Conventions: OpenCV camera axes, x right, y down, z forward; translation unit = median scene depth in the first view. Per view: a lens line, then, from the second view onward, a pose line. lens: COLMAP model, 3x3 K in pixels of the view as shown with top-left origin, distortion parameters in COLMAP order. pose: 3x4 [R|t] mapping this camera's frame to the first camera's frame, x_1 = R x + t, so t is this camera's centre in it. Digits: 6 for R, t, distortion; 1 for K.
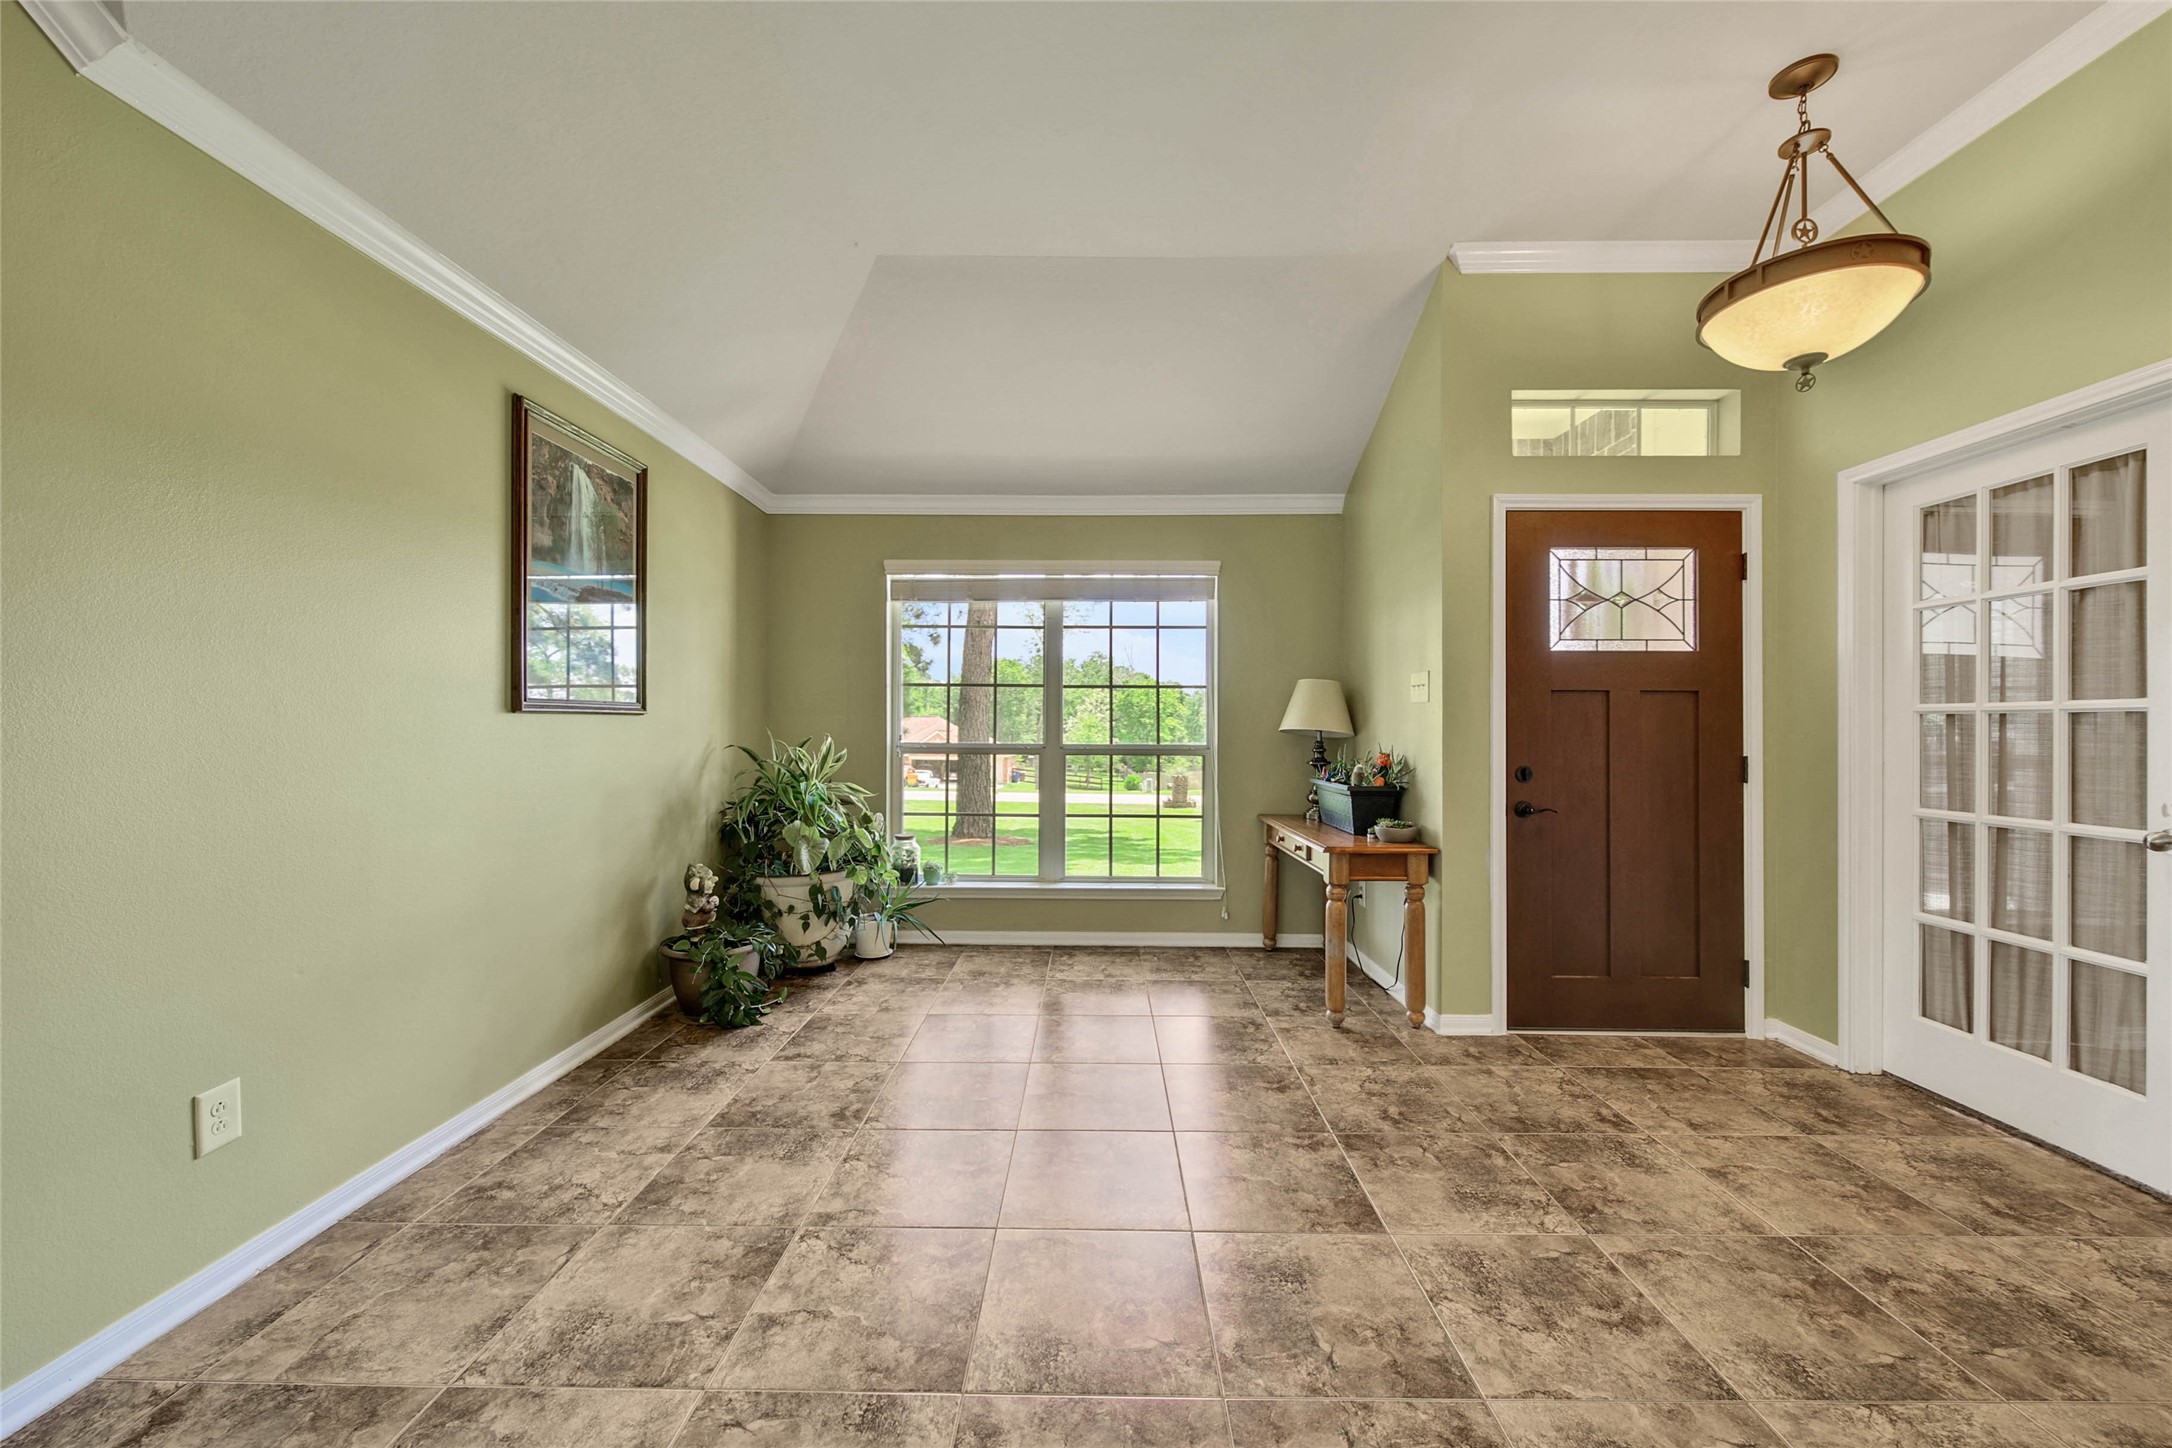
lens RADIAL K [[798.9, 0, 1093.4], [0, 798.9, 721.2], [0, 0, 1]] dist [0.000086, -0.000973]
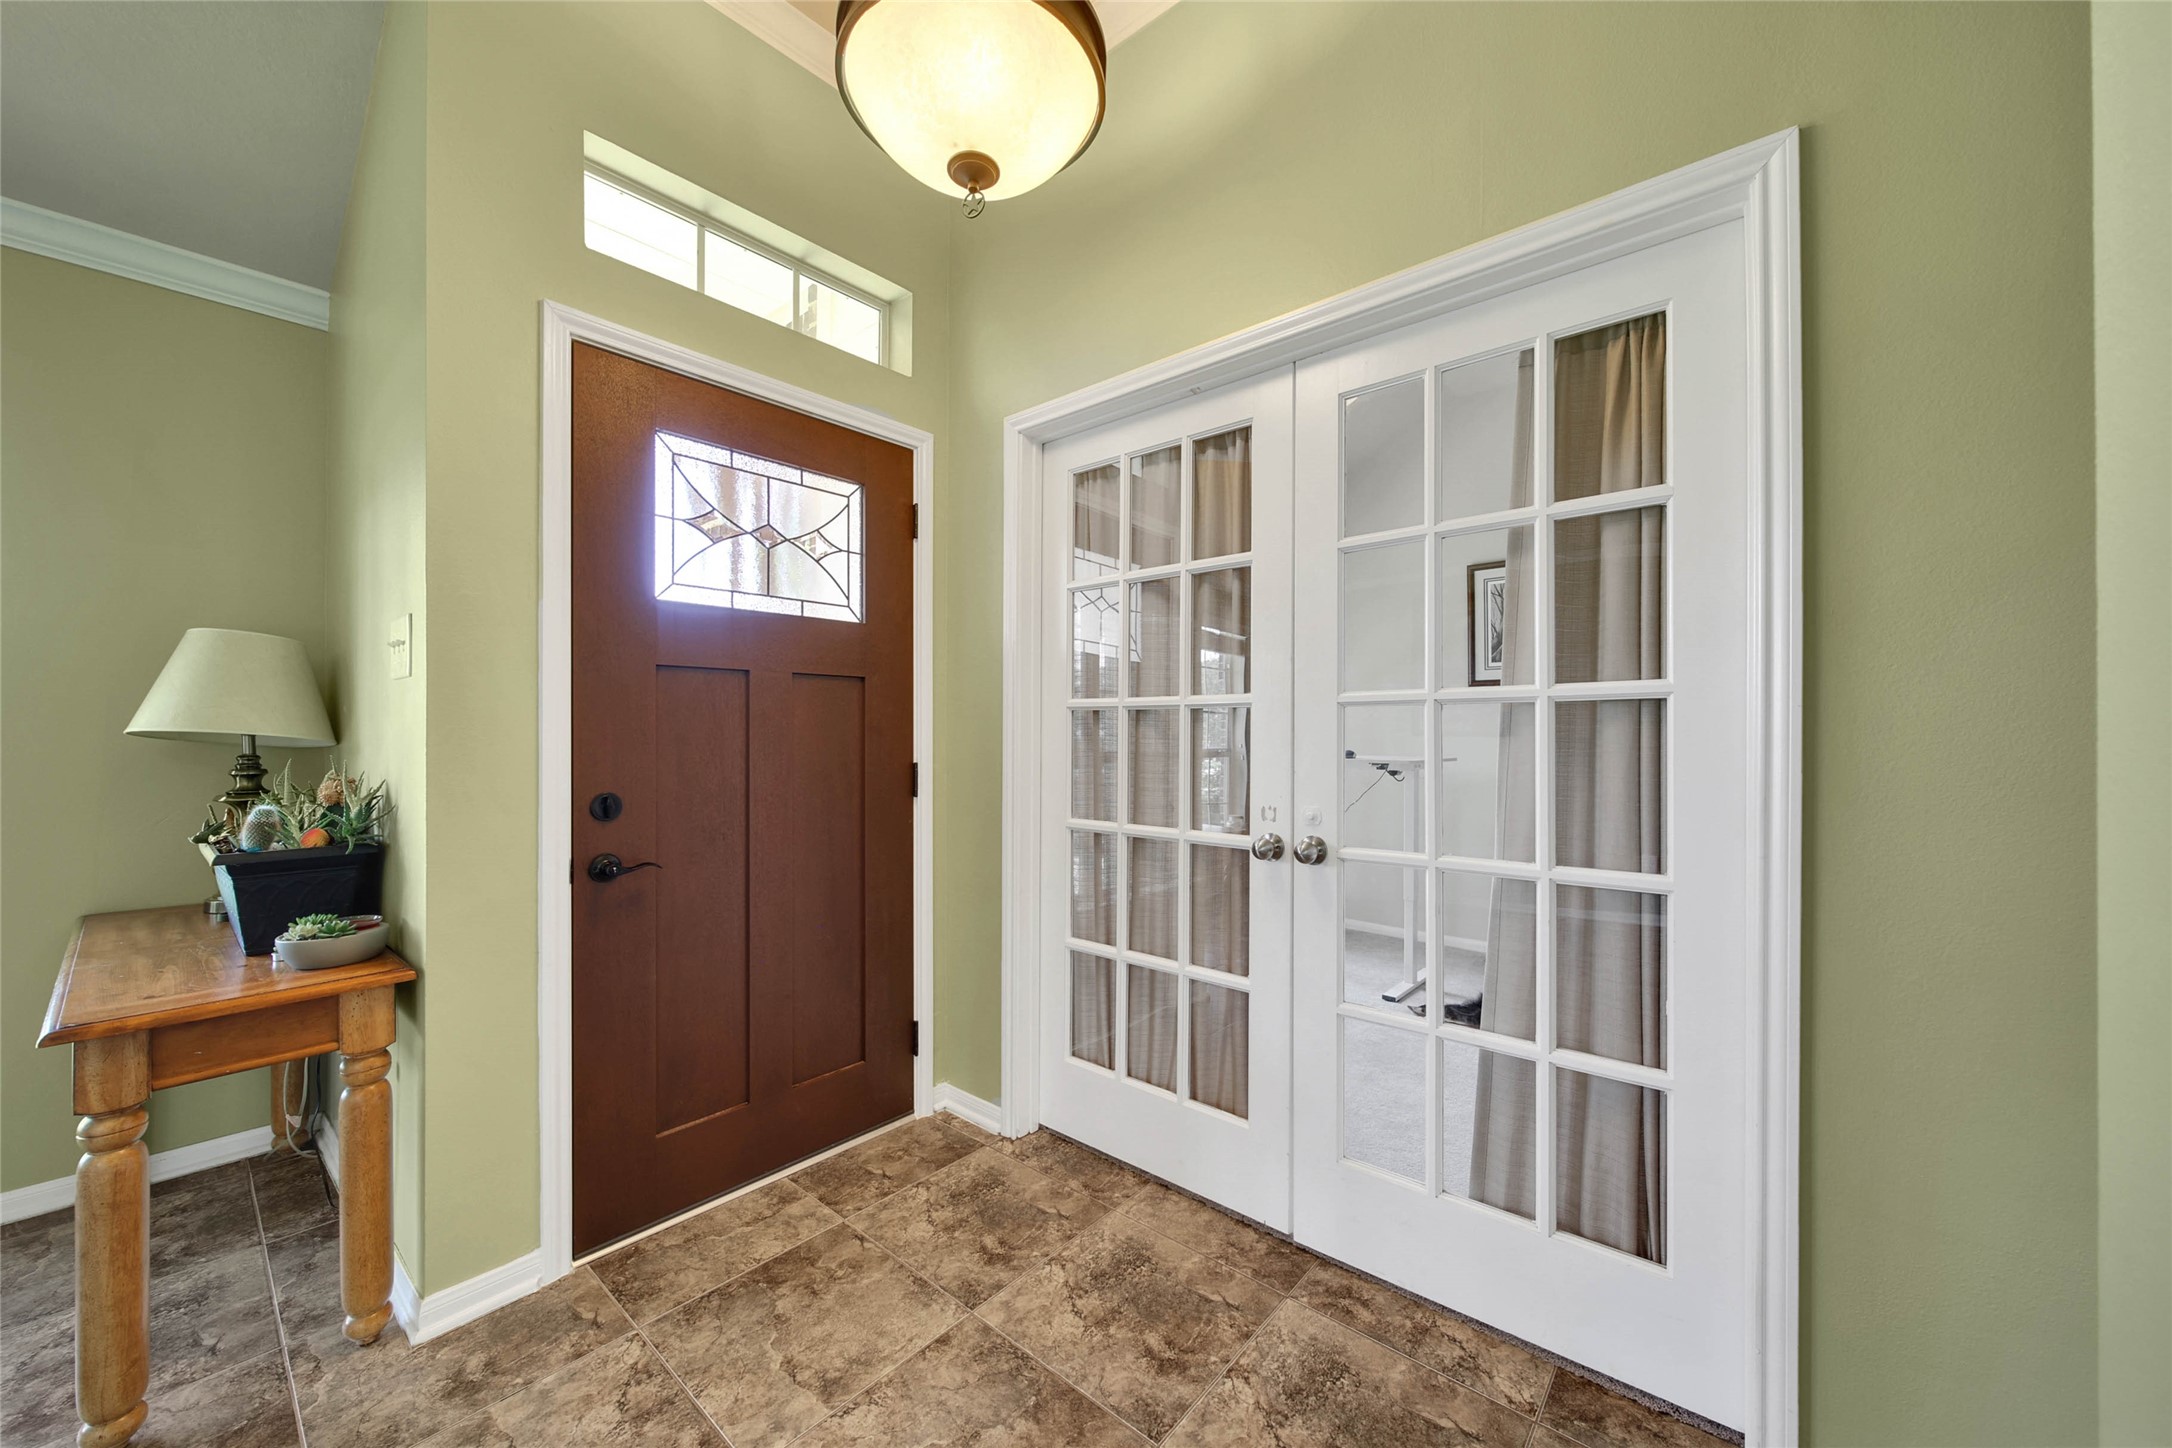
lens RADIAL K [[798.9, 0, 1074.5], [0, 798.9, 721.6], [0, 0, 1]] dist [0.000086, -0.000973]
pose [[0.659461, 0.005783, 0.751717, 0.337597], [-0.003643, 0.999983, -0.004497, 0.006234], [-0.751730, 0.000227, 0.659471, 0.373870]]
